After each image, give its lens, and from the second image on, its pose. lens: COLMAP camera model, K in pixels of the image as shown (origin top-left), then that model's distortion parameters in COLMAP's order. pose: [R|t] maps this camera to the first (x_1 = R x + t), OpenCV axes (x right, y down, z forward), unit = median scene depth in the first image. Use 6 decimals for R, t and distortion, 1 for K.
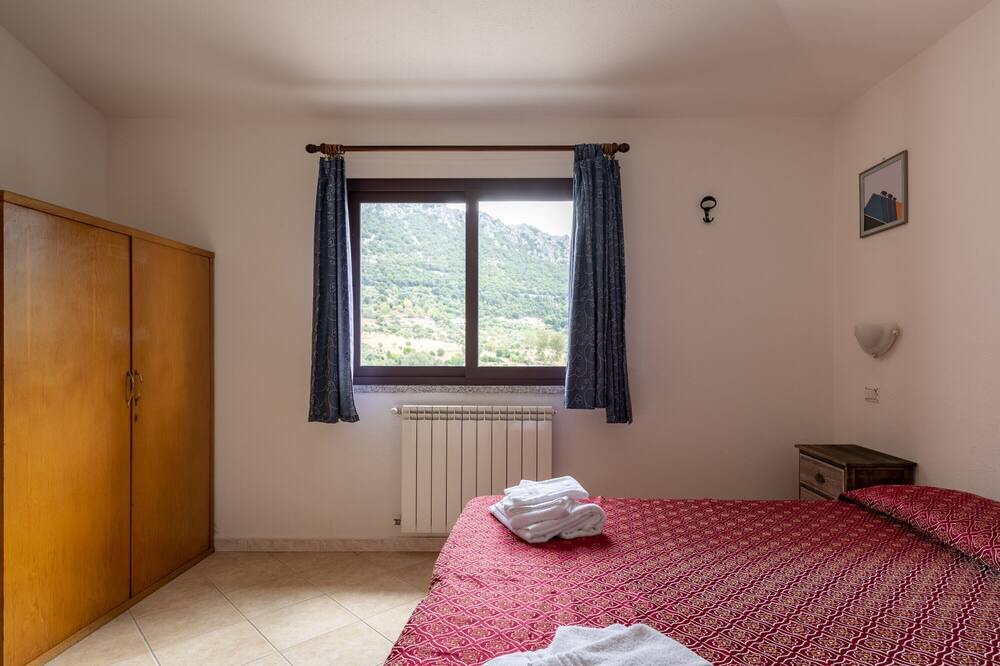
lens RADIAL K [[564.0, 0, 515.5], [0, 564.0, 339.9], [0, 0, 1]] dist [0.002739, -0.000716]
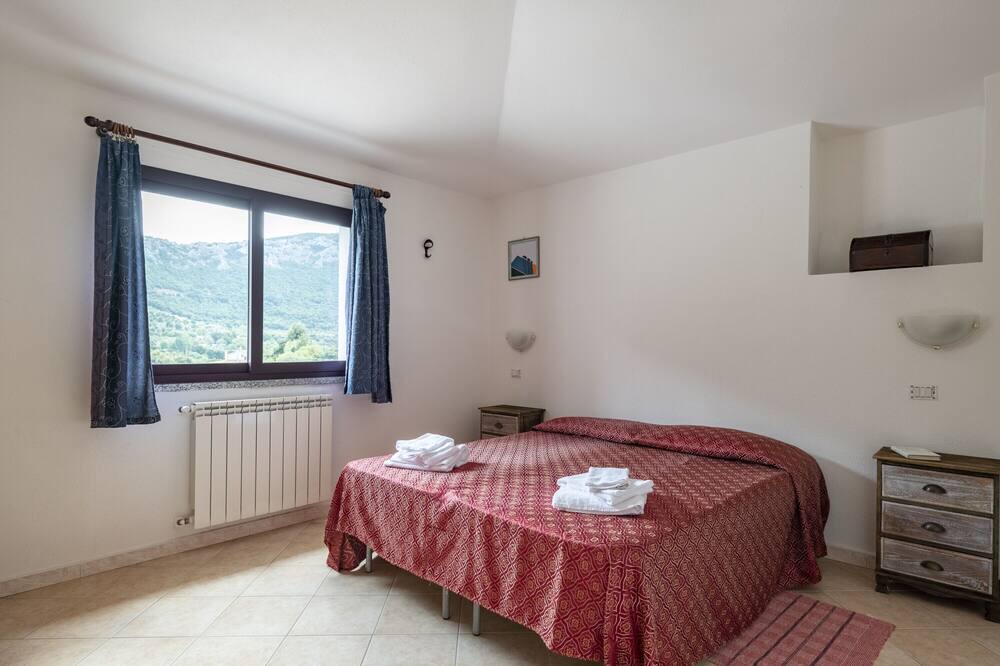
lens RADIAL K [[530.2, 0, 532.5], [0, 530.2, 332.5], [0, 0, 1]] dist [-0.004533, -0.001933]
pose [[0.646194, 0.021037, 0.762883, -0.539626], [-0.012256, 0.999777, -0.017188, -0.000234], [-0.763075, 0.001757, 0.646308, -0.067513]]
